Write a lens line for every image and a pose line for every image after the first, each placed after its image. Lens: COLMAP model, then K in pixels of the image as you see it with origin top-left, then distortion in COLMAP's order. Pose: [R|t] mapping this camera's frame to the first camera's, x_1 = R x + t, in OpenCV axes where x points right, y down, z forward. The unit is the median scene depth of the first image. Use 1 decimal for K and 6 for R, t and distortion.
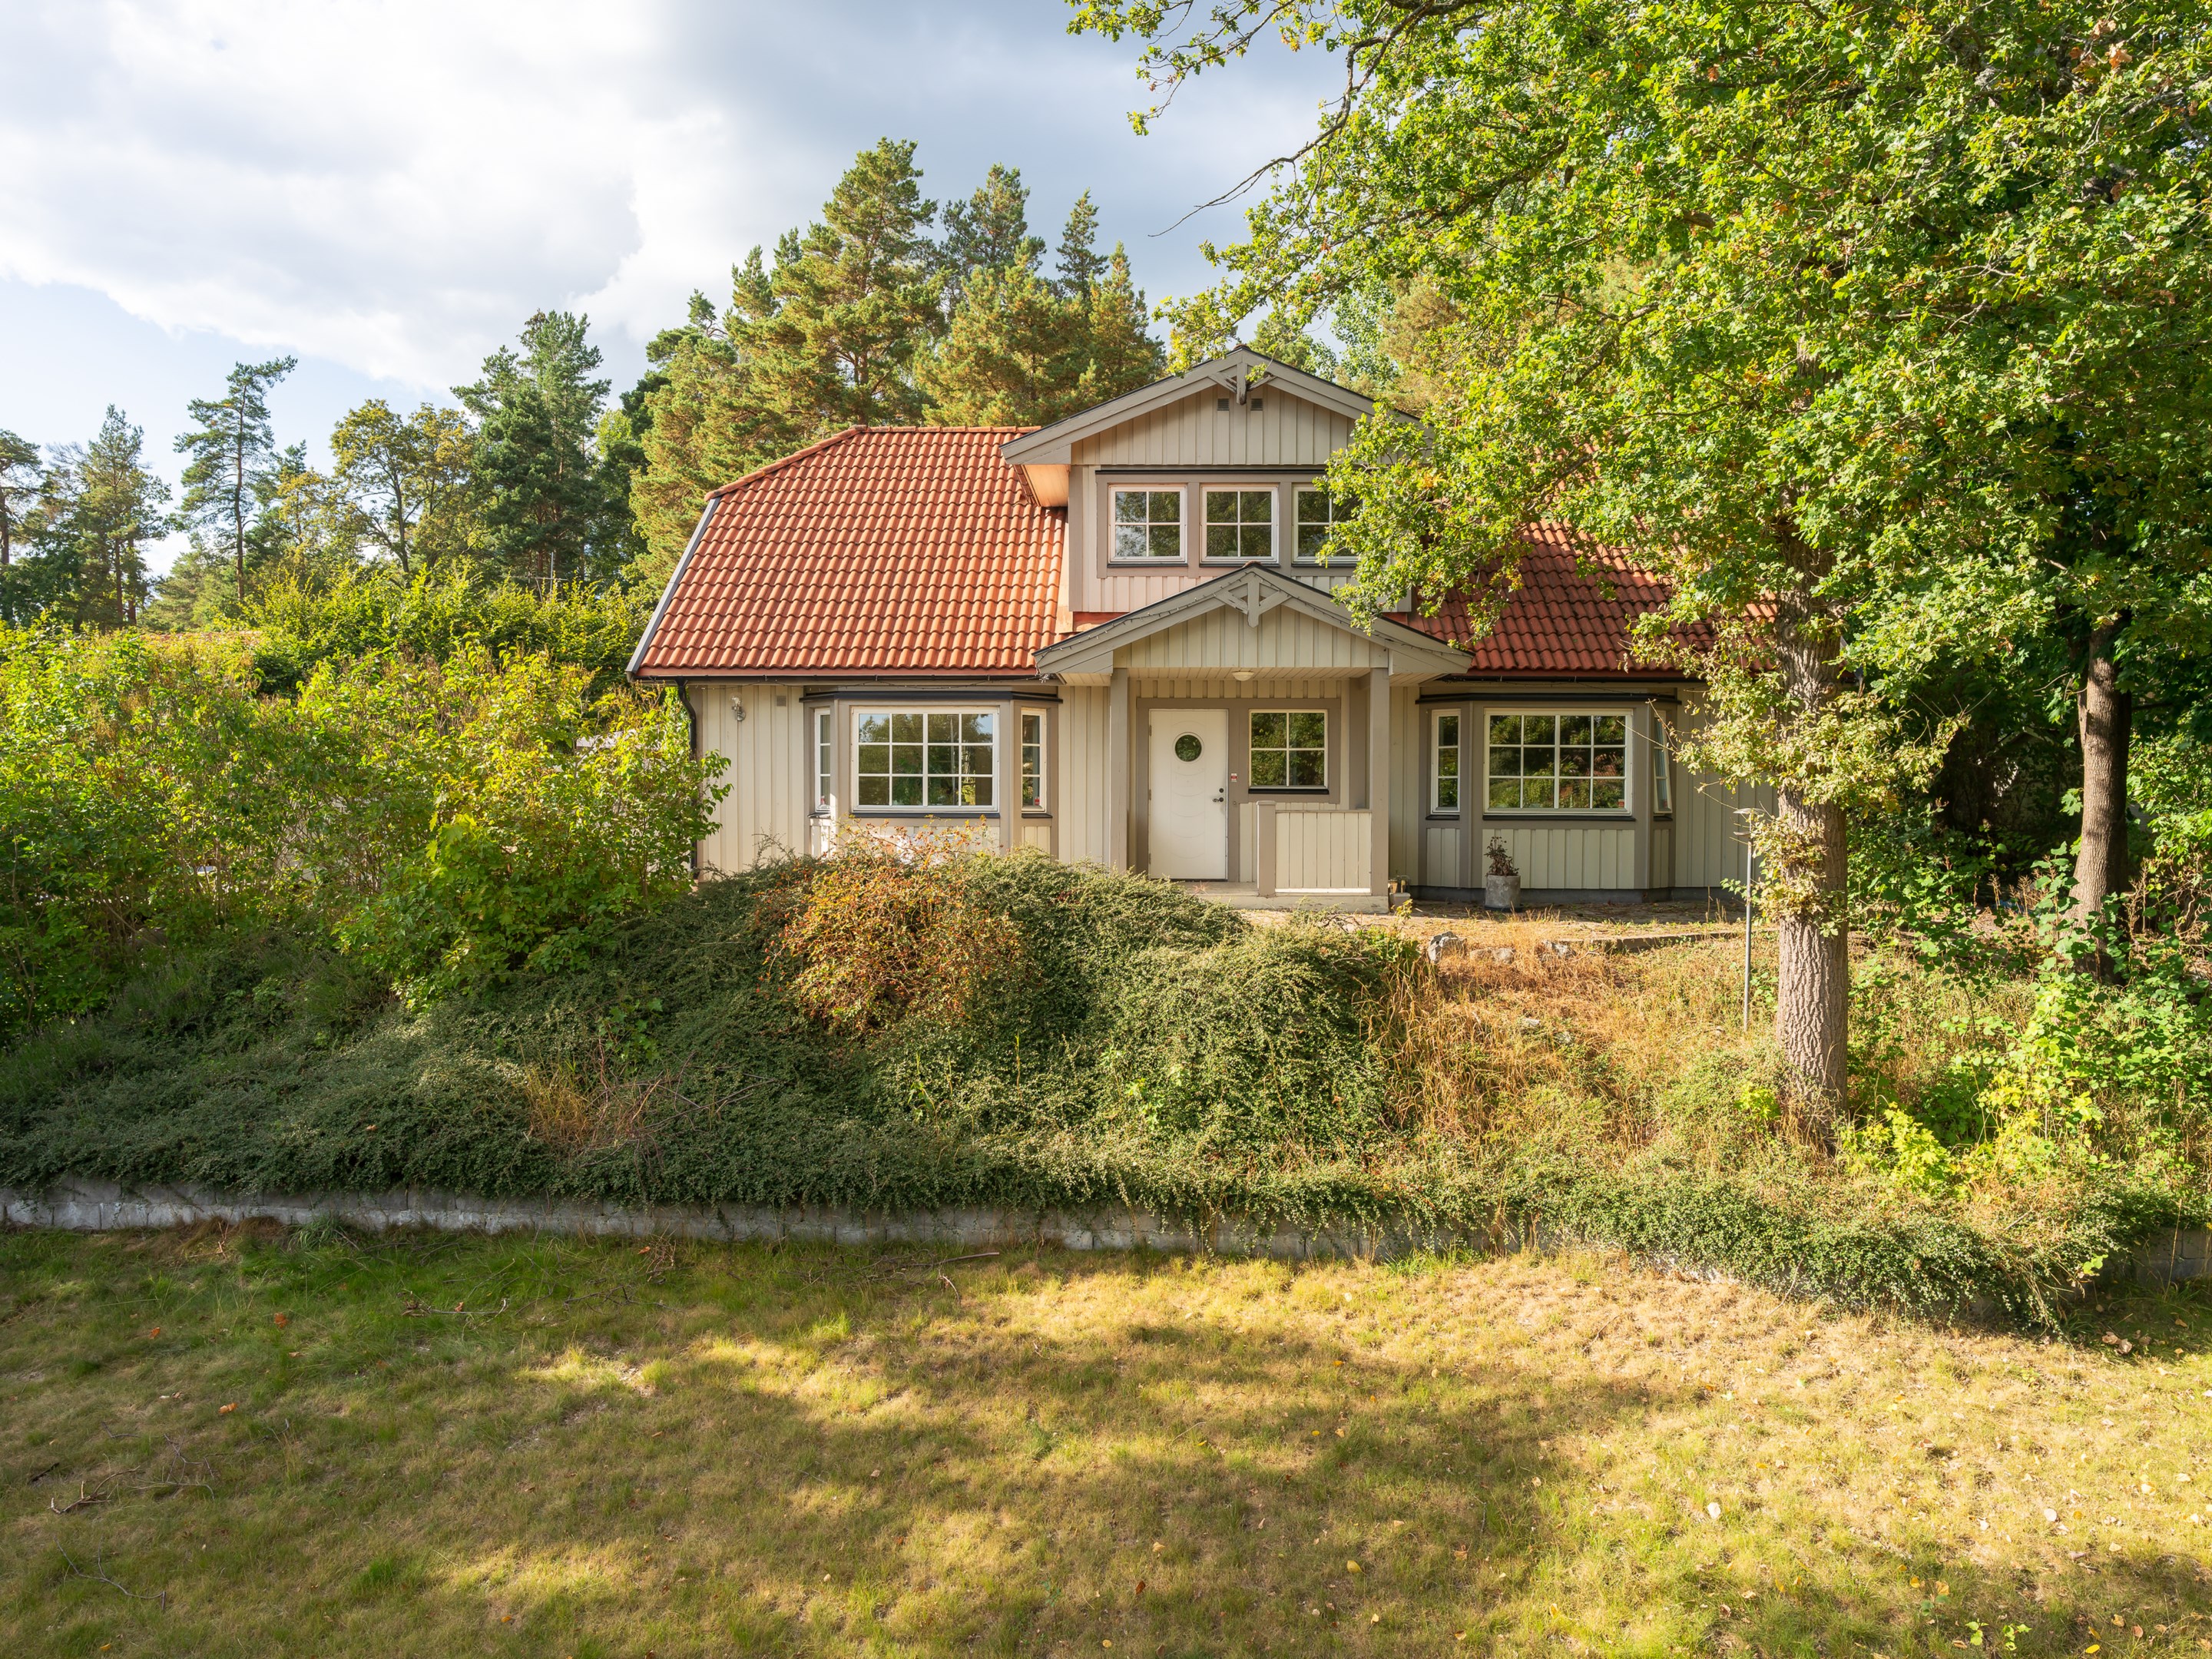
lens RADIAL K [[1430.9, 0, 1106.0], [0, 1430.9, 833.7], [0, 0, 1]] dist [0.002380, -0.001347]
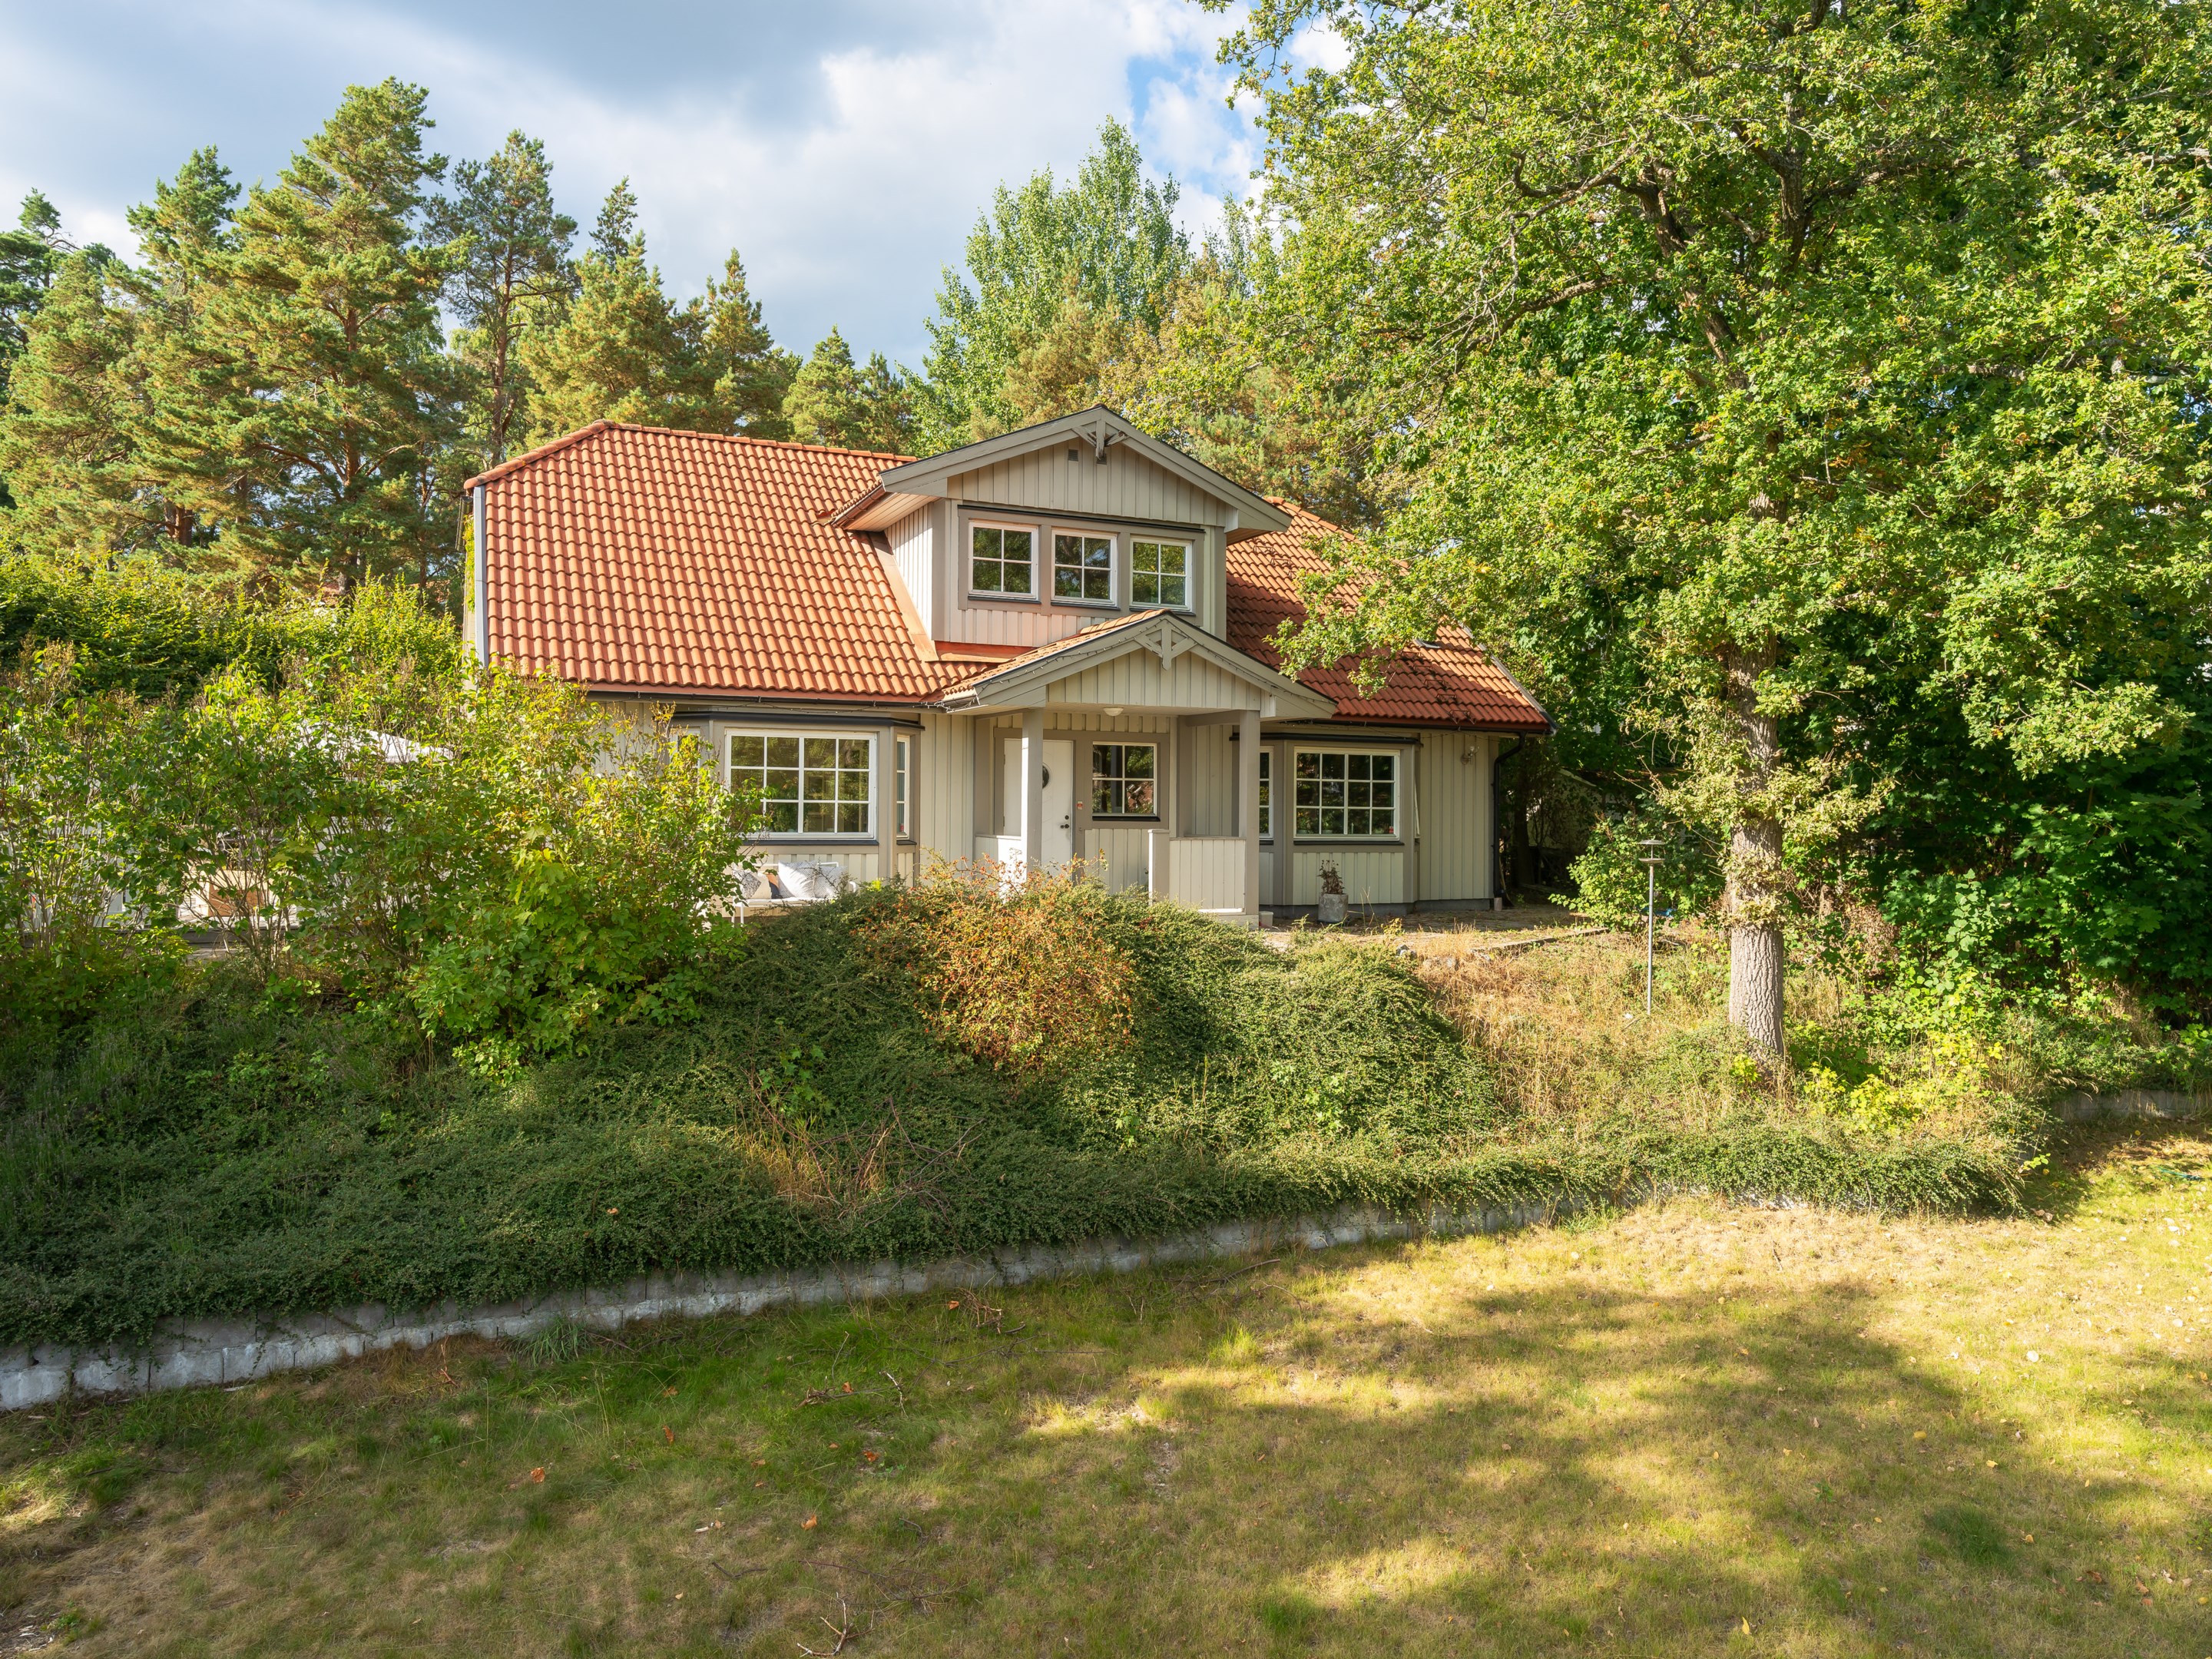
lens RADIAL K [[1430.9, 0, 1146.8], [0, 1430.9, 772.5], [0, 0, 1]] dist [0.002380, -0.001347]
pose [[0.901757, 0.017335, 0.431895, -0.564485], [0.005376, 0.998668, -0.051309, -0.015937], [-0.432209, 0.048590, 0.900463, 0.048998]]
